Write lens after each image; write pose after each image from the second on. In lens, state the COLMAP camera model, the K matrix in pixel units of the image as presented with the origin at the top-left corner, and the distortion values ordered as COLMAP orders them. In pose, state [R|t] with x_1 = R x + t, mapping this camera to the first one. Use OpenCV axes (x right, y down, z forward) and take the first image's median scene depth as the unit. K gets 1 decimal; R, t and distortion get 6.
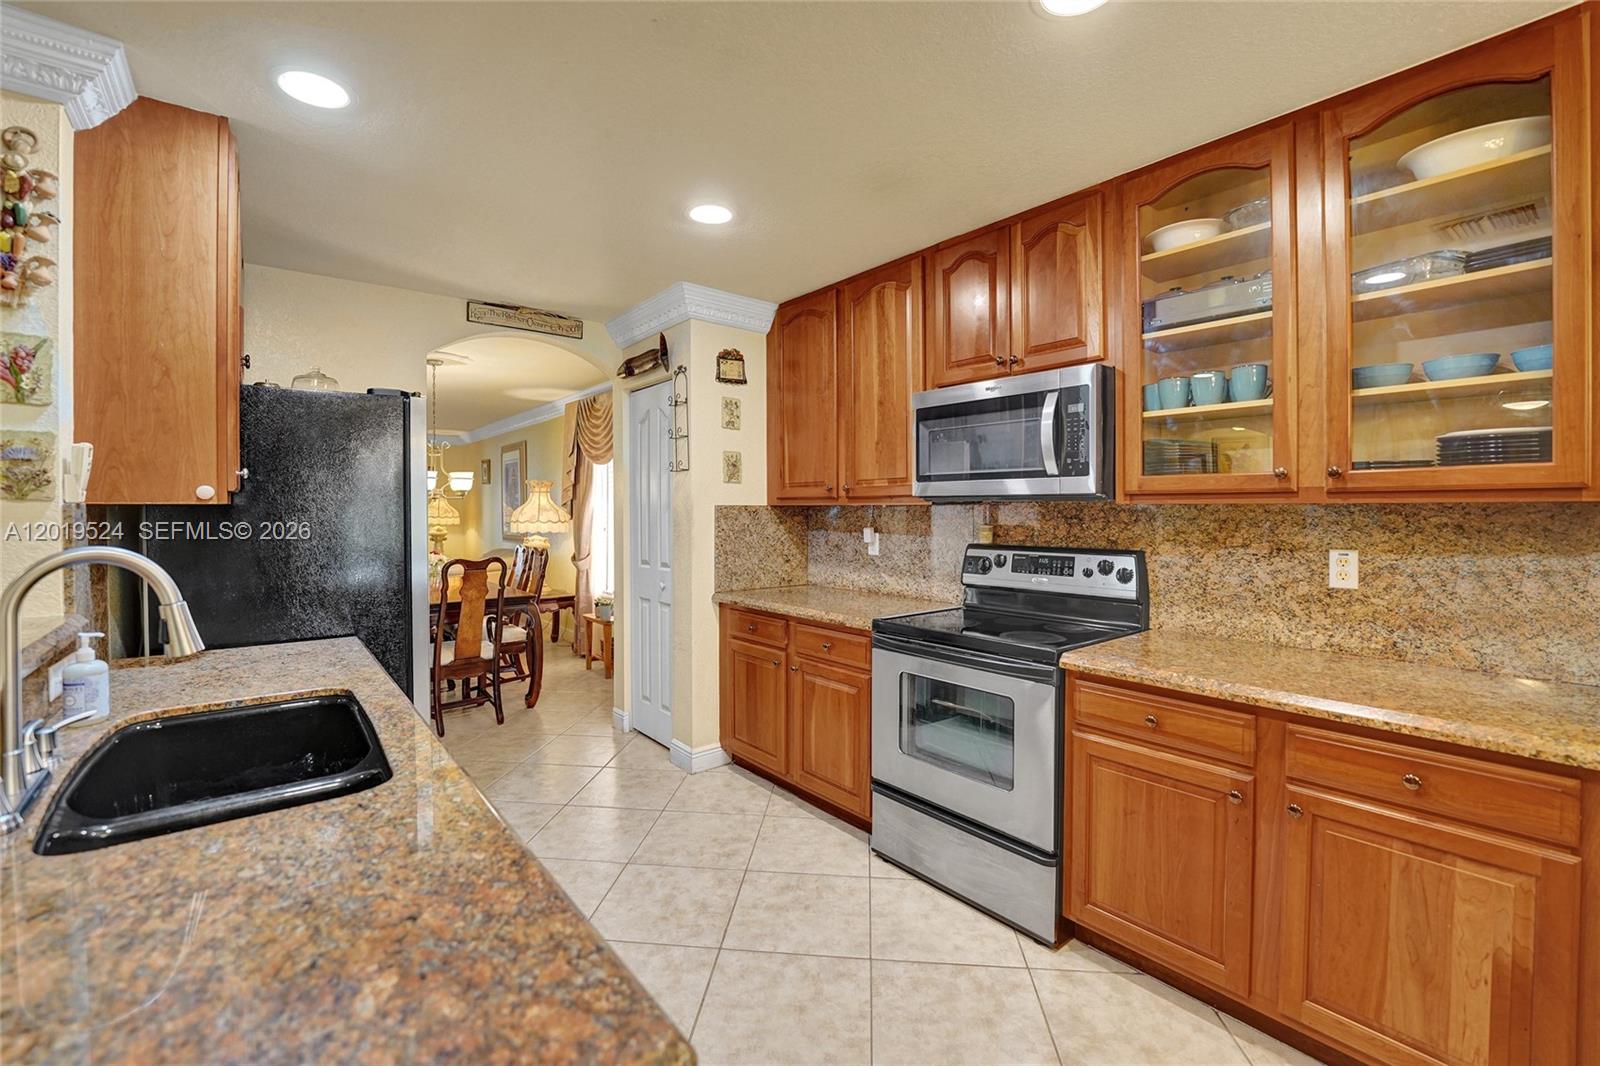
lens RADIAL K [[676.6, 0, 792.0], [0, 676.6, 515.9], [0, 0, 1]] dist [-0.025143, 0.001011]
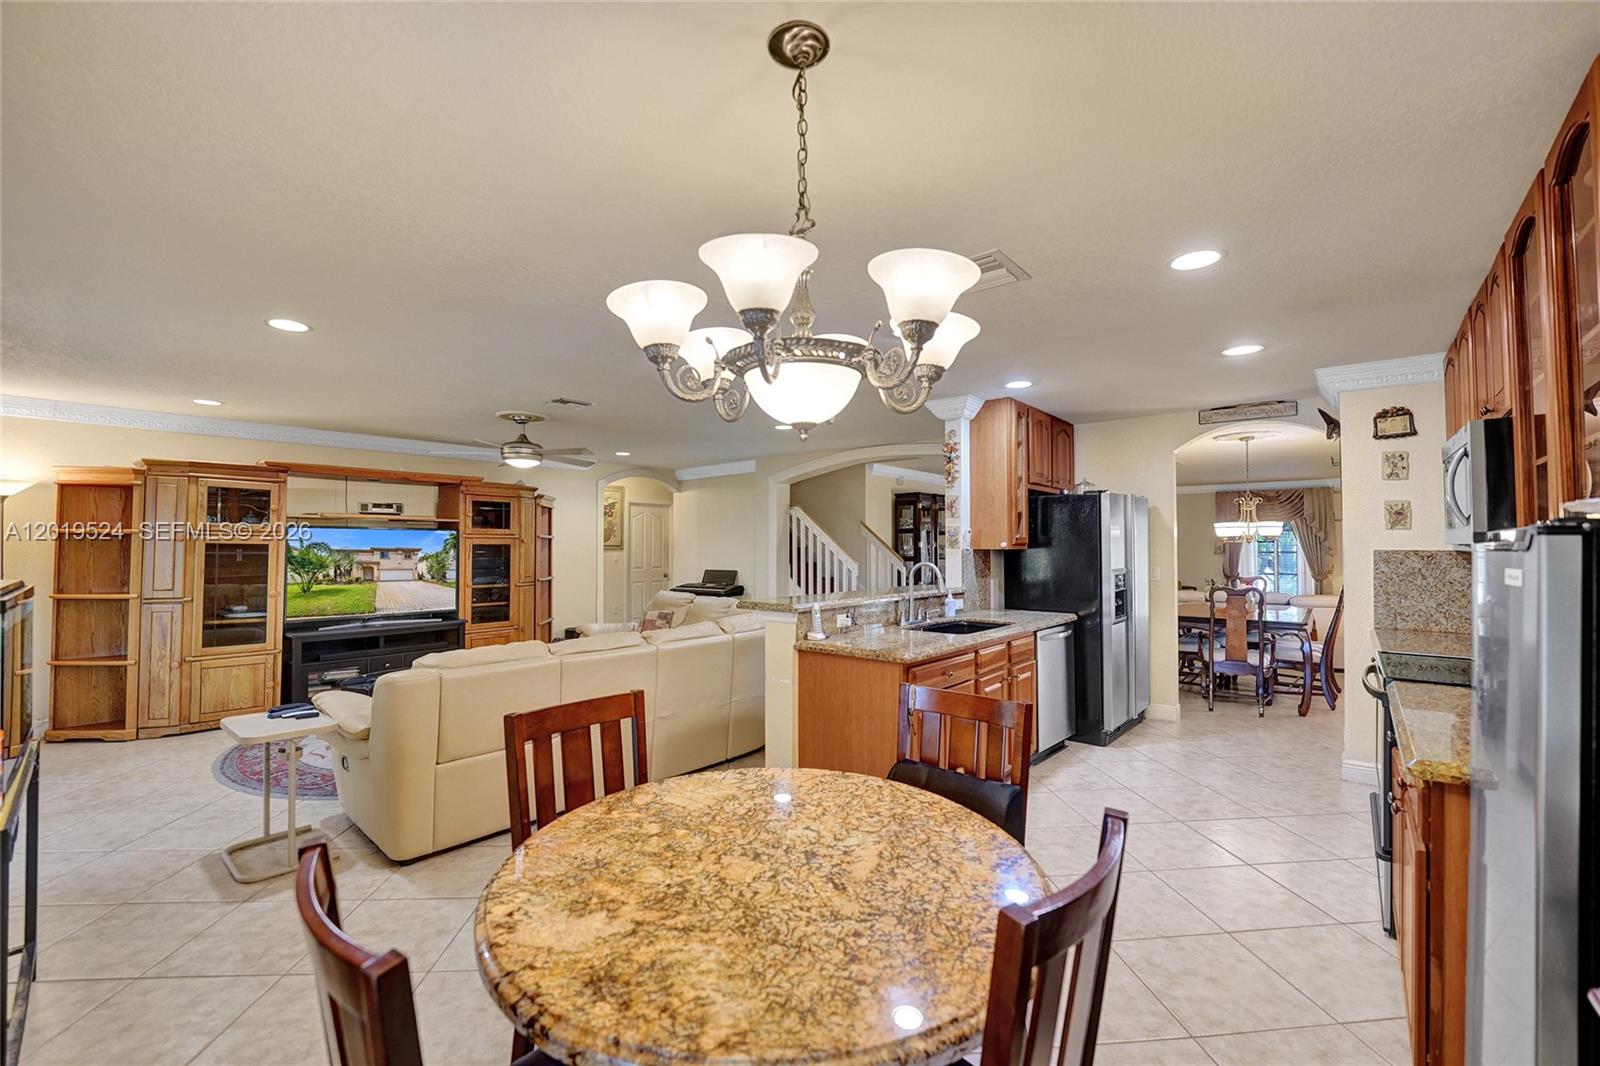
lens RADIAL K [[651.6, 0, 797.5], [0, 651.6, 534.5], [0, 0, 1]] dist [-0.021497, 0.000045]
pose [[0.186058, -0.014673, -0.982429, 0.910192], [-0.012856, 0.999767, -0.017367, -0.013009], [0.982455, 0.015861, 0.185826, -0.161724]]
